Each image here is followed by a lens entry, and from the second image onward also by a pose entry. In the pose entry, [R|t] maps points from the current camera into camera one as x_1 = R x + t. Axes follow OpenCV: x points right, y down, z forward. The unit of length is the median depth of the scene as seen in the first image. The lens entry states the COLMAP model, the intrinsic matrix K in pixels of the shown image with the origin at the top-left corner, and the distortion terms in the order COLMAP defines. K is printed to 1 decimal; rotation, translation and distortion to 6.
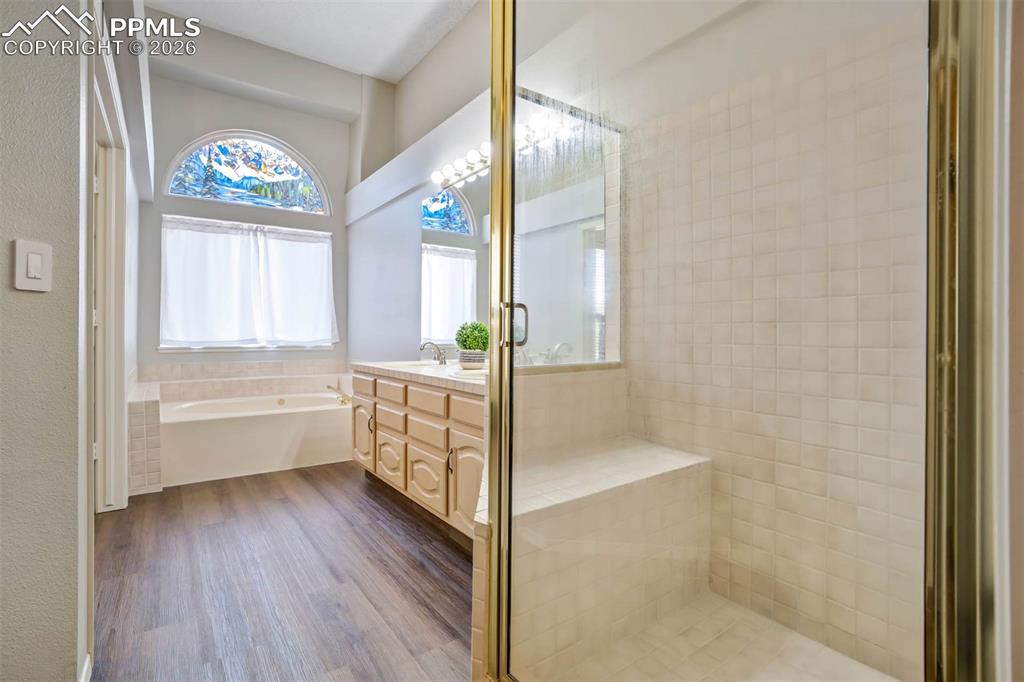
lens RADIAL K [[481.7, 0, 510.3], [0, 481.7, 339.0], [0, 0, 1]] dist [-0.064493, 0.033747]
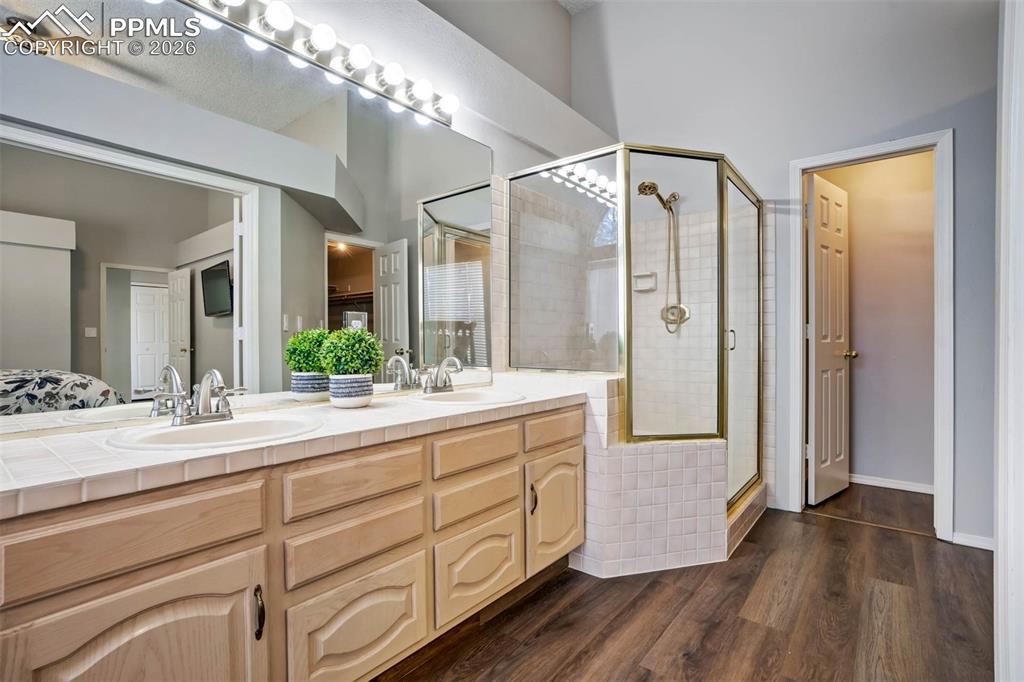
lens RADIAL K [[485.1, 0, 503.4], [0, 485.1, 348.5], [0, 0, 1]] dist [-0.064224, 0.031297]
pose [[-0.245121, -0.014596, 0.969383, -0.943333], [0.019314, 0.999615, 0.019935, -0.026312], [-0.969300, 0.023609, -0.244745, 1.280375]]
